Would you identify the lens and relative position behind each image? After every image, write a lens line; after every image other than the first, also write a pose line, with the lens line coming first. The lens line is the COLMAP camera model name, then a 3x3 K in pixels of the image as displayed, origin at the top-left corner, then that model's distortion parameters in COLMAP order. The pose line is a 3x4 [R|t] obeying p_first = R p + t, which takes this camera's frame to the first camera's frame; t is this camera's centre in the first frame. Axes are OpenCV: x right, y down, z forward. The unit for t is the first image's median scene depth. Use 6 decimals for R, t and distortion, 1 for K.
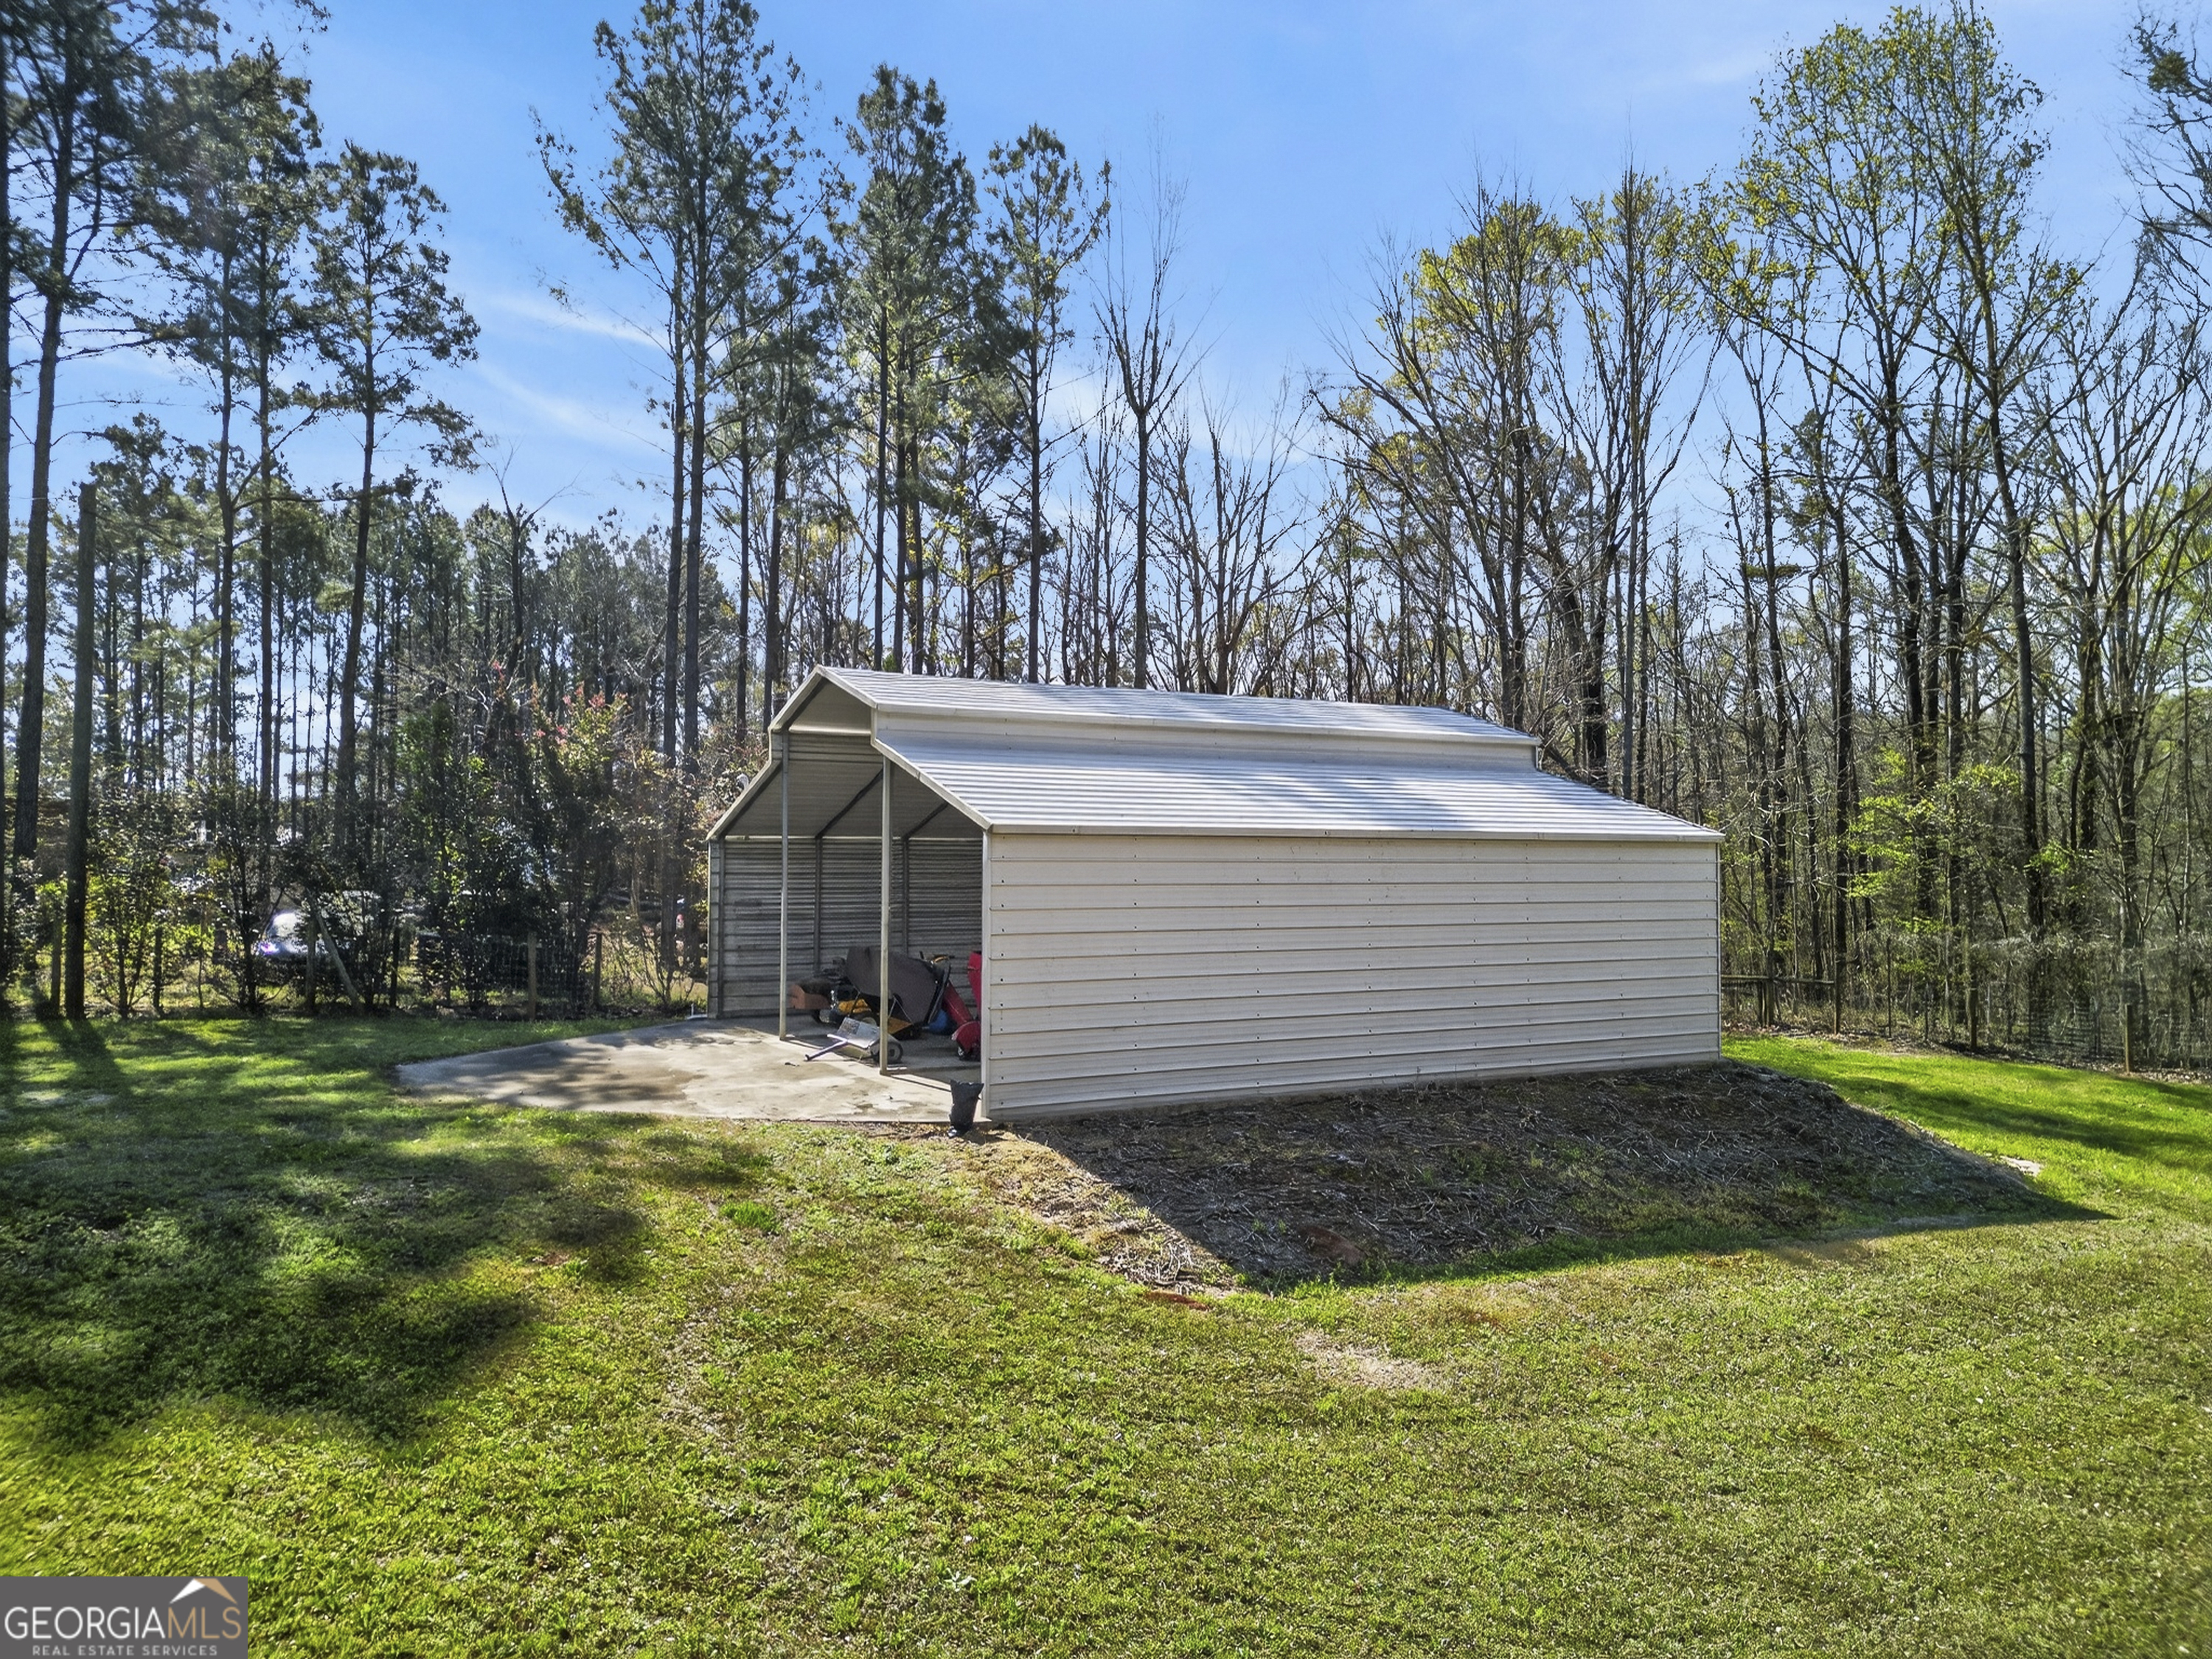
lens RADIAL K [[1552.6, 0, 1106.1], [0, 1552.6, 823.0], [0, 0, 1]] dist [0.077424, -0.074648]
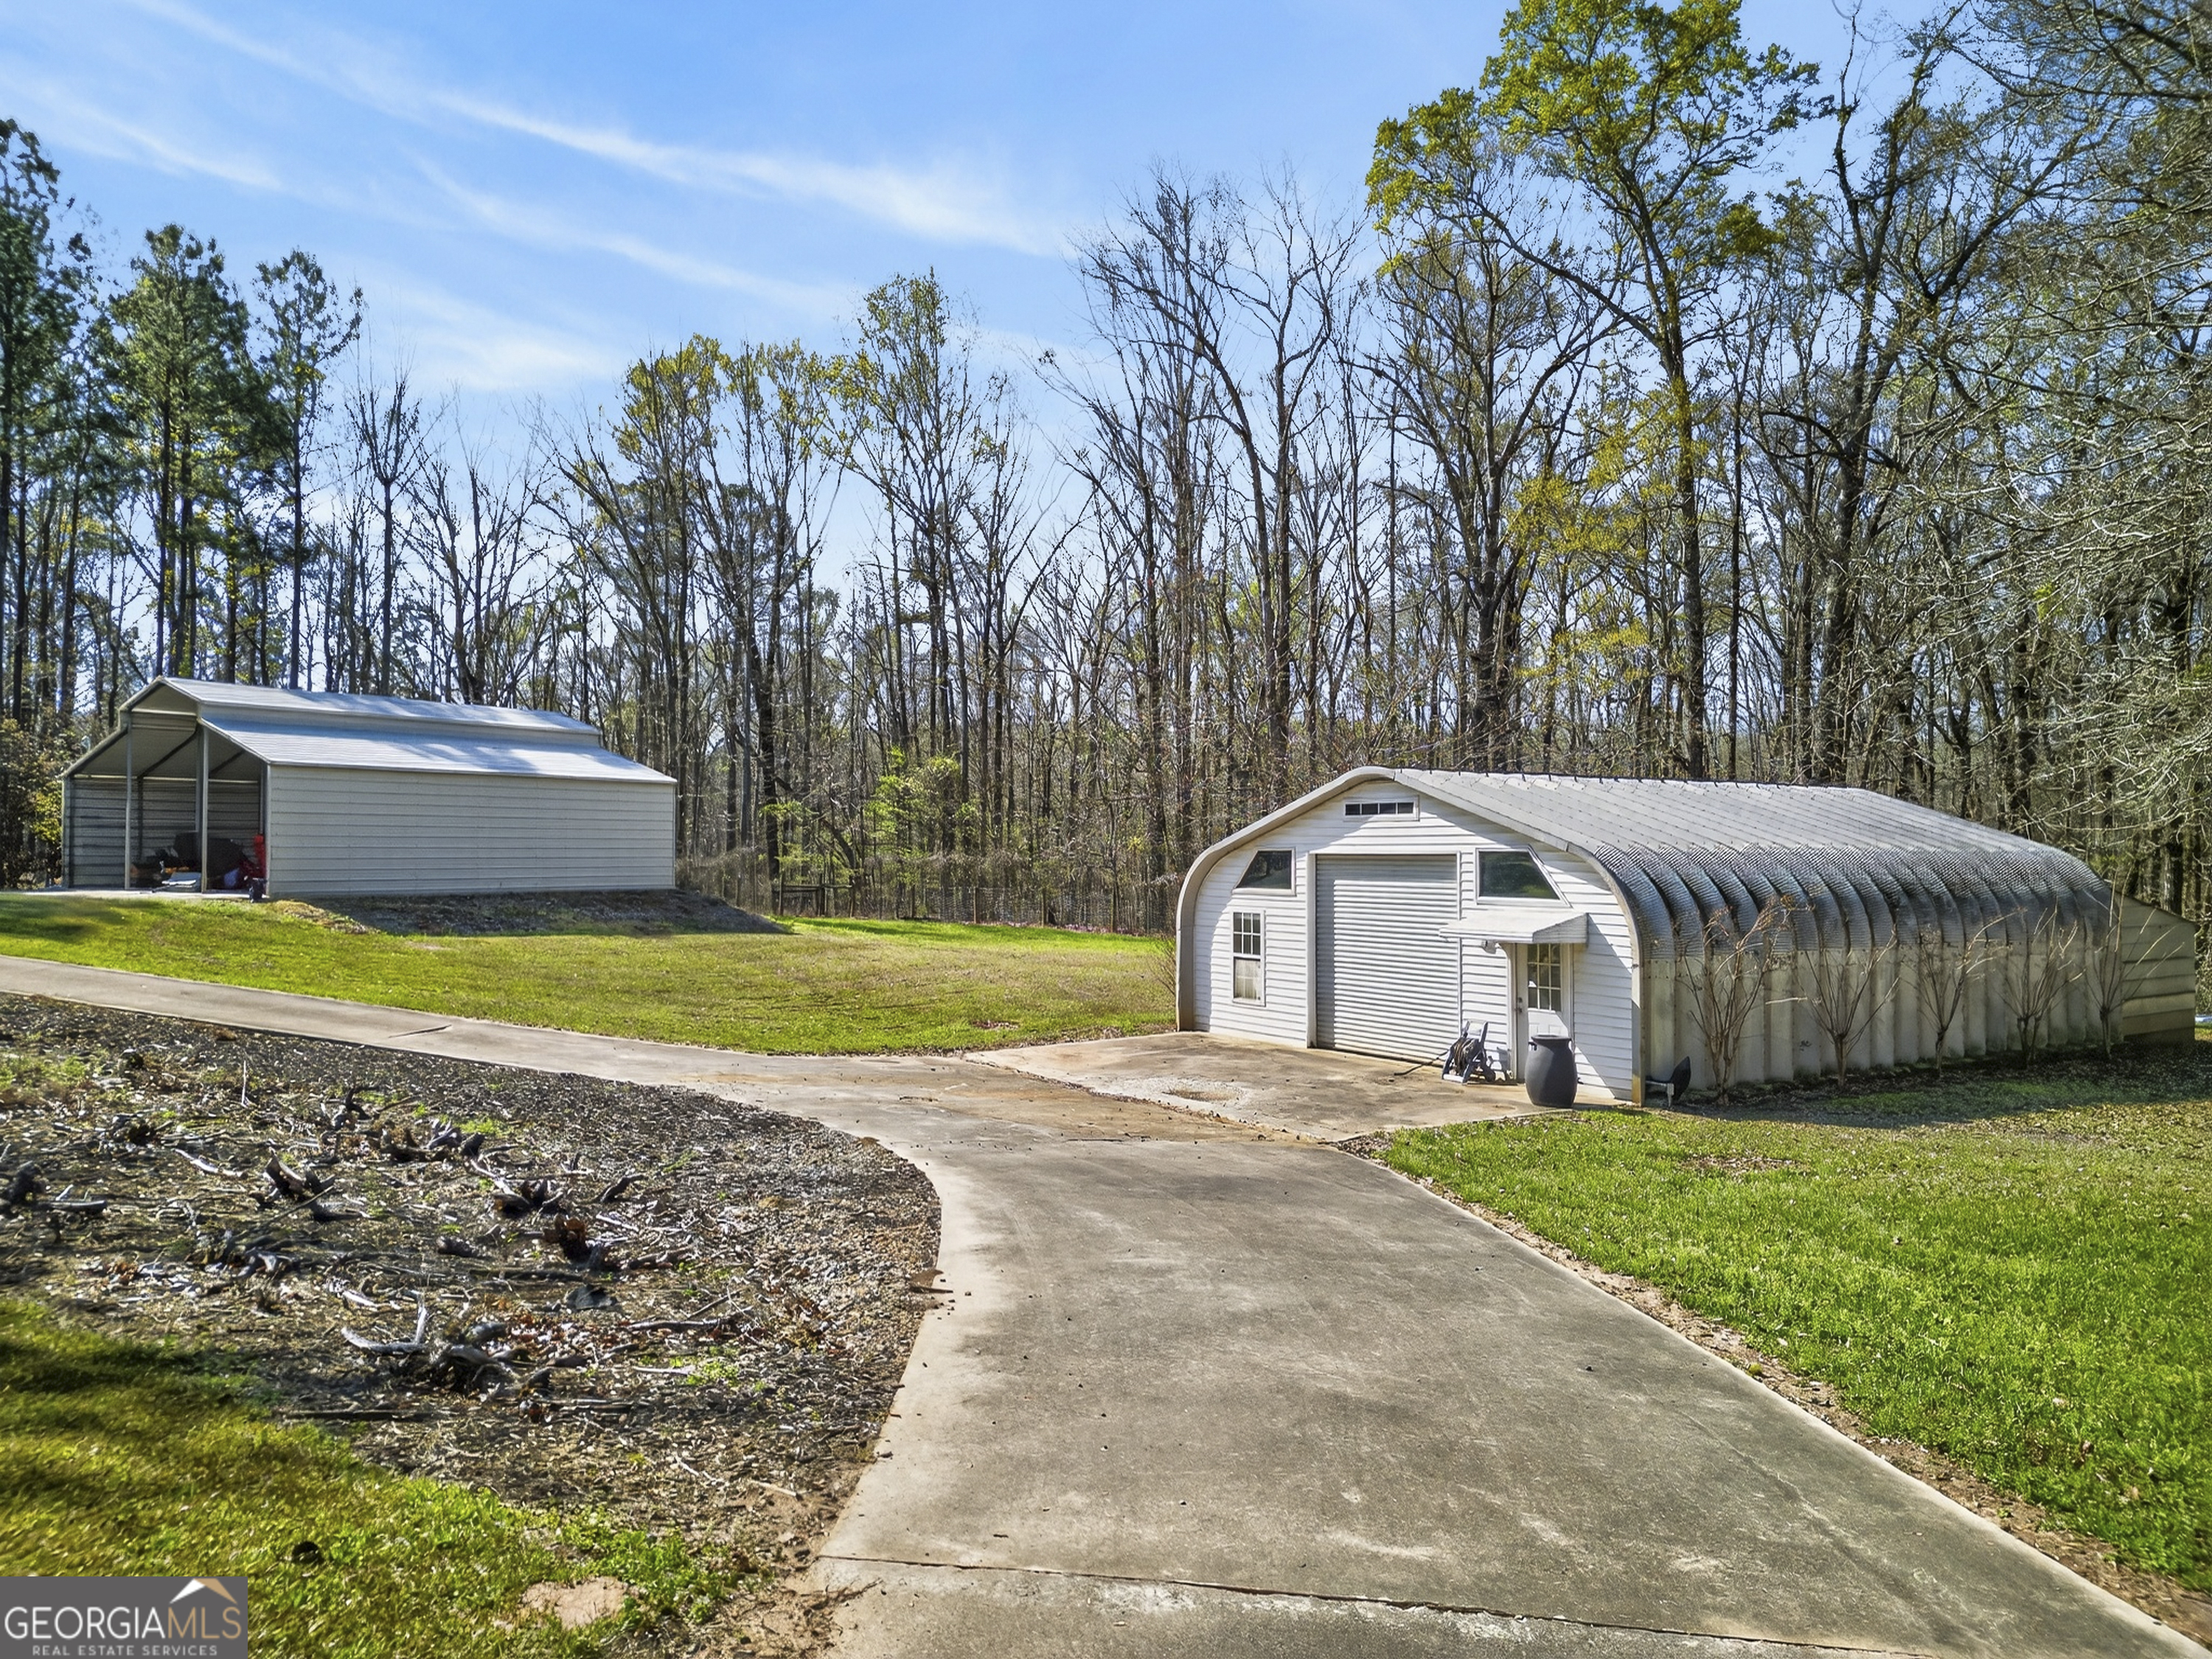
lens RADIAL K [[1552.6, 0, 1094.0], [0, 1552.6, 830.4], [0, 0, 1]] dist [0.077424, -0.074648]
pose [[0.912057, 0.005717, 0.410023, 0.023032], [-0.009246, 0.999935, 0.006624, 0.024391], [-0.409958, -0.009833, 0.912051, -0.489654]]
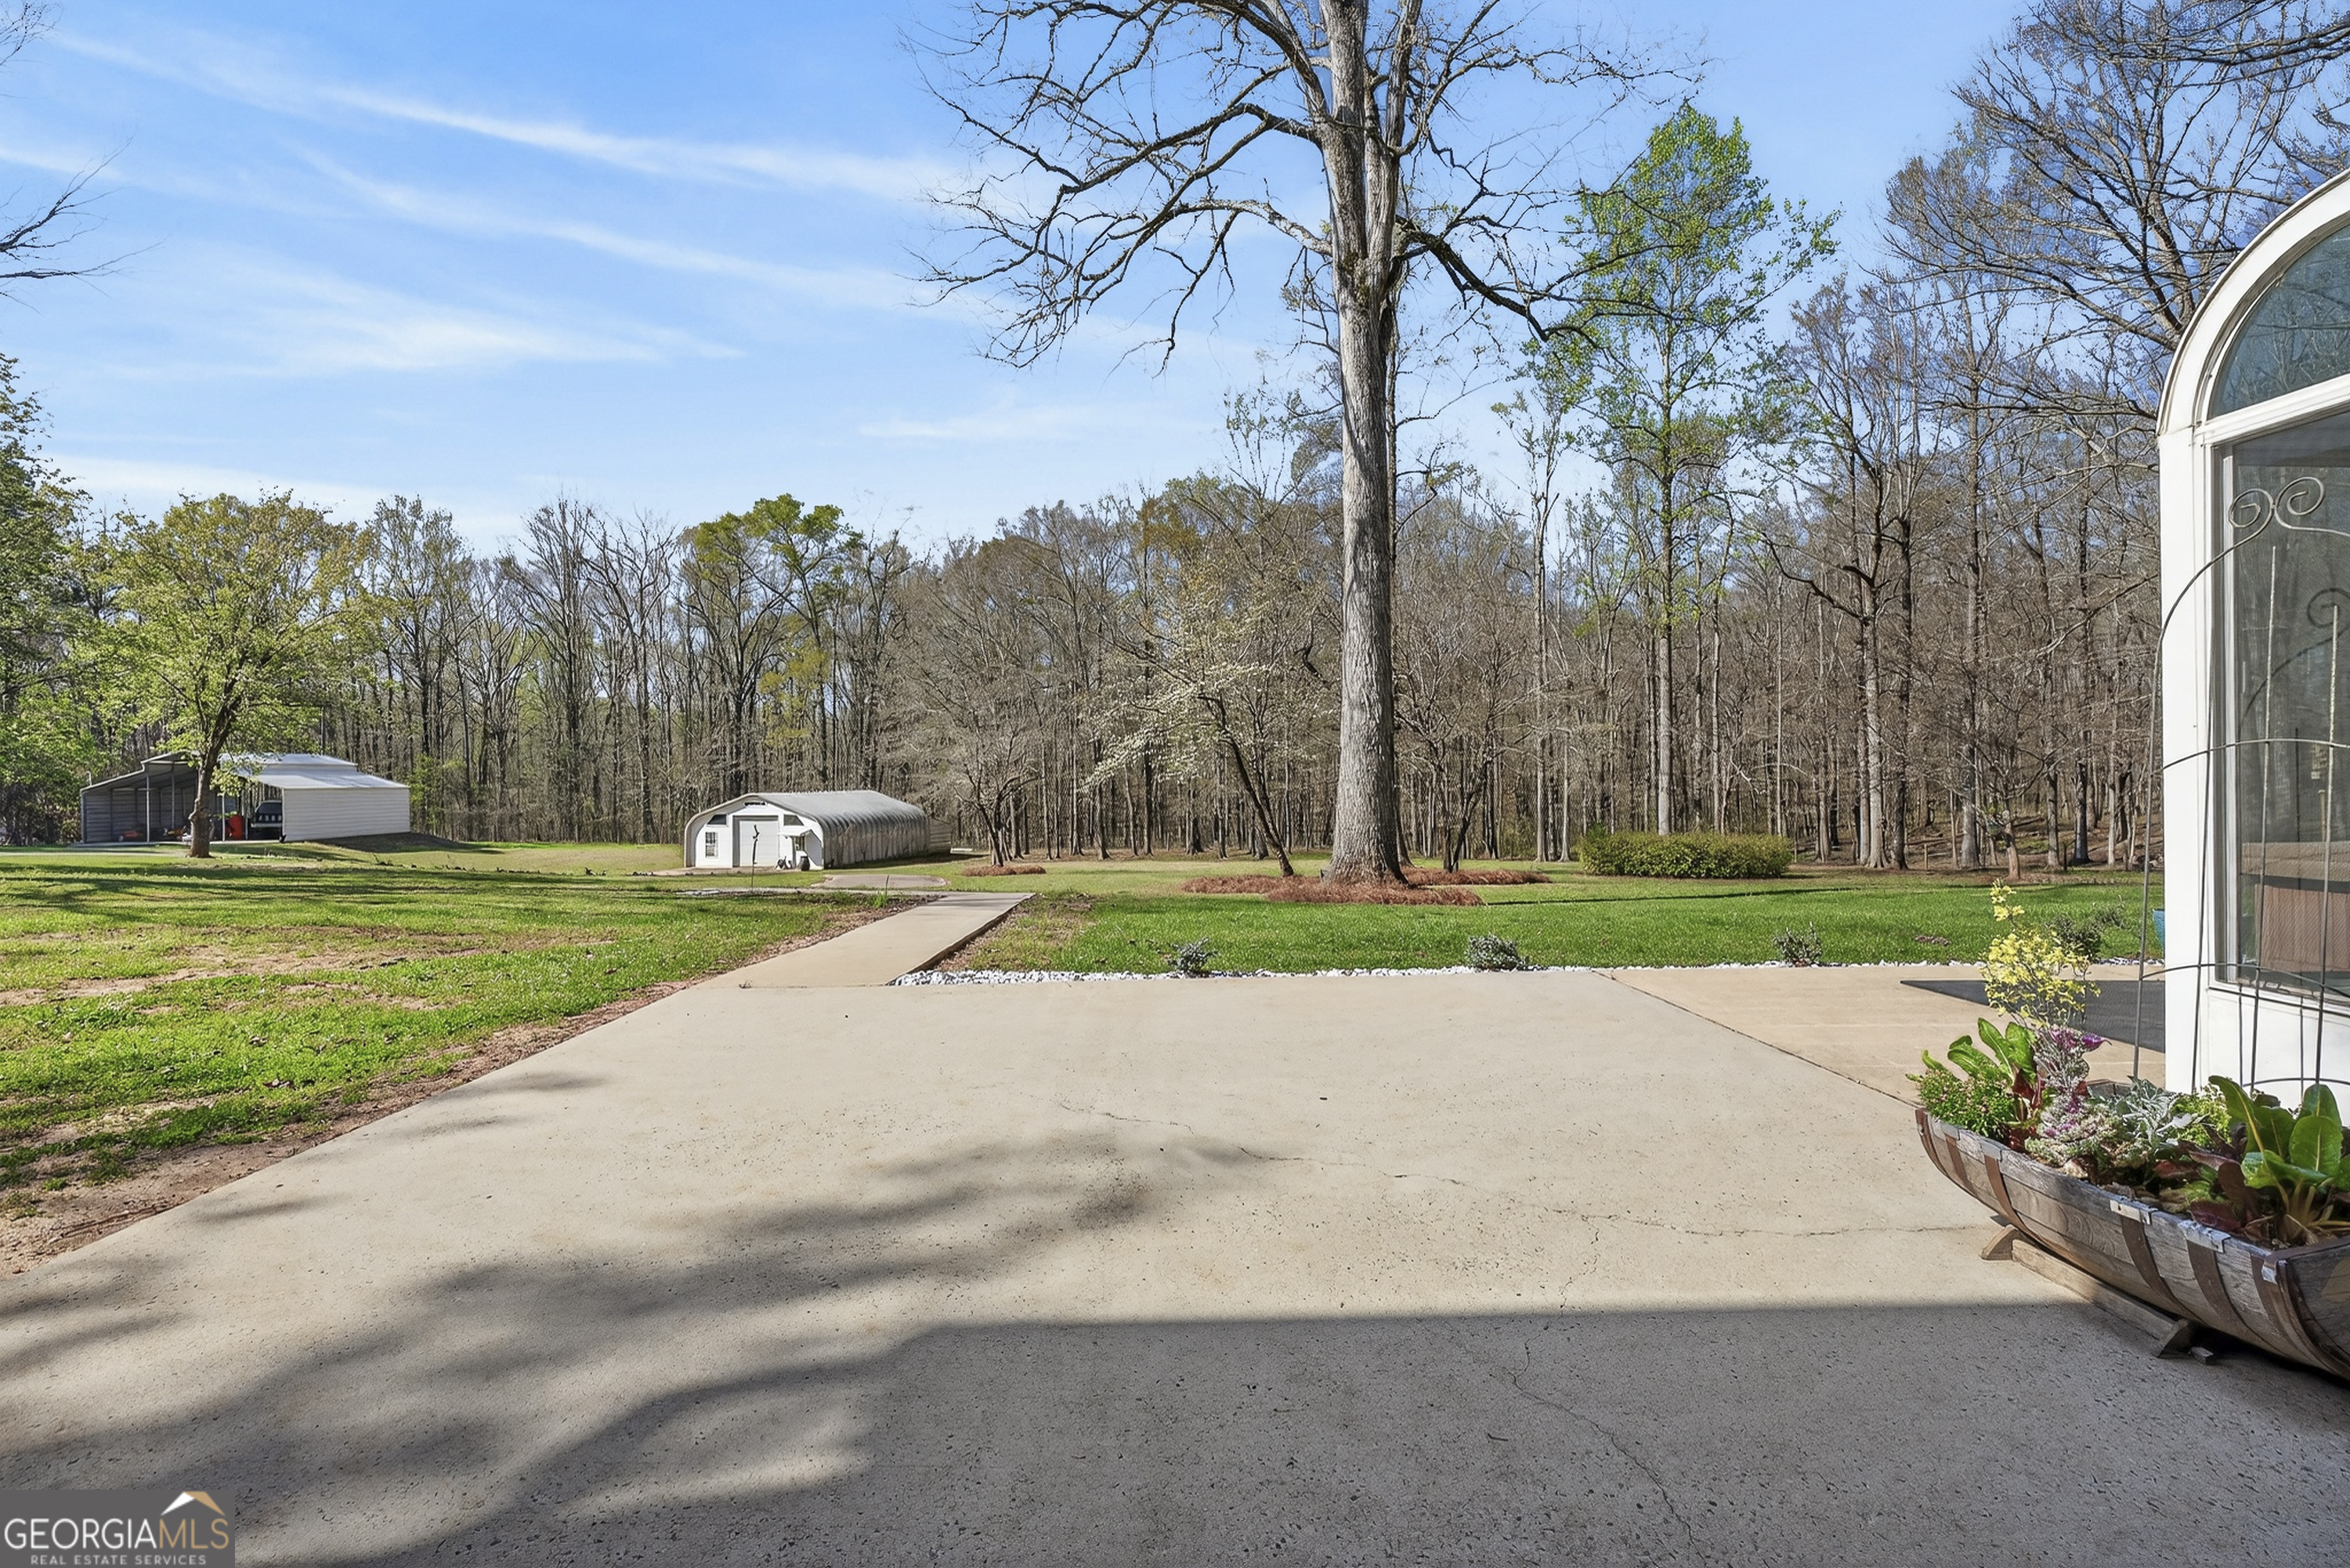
lens RADIAL K [[1040.4, 0, 1190.0], [0, 1040.4, 765.1], [0, 0, 1]] dist [0.000406, -0.000261]
pose [[0.408381, -0.001510, 0.912810, -0.711026], [-0.011919, 0.999905, 0.006987, -0.049618], [-0.912734, -0.013733, 0.408324, -1.150568]]
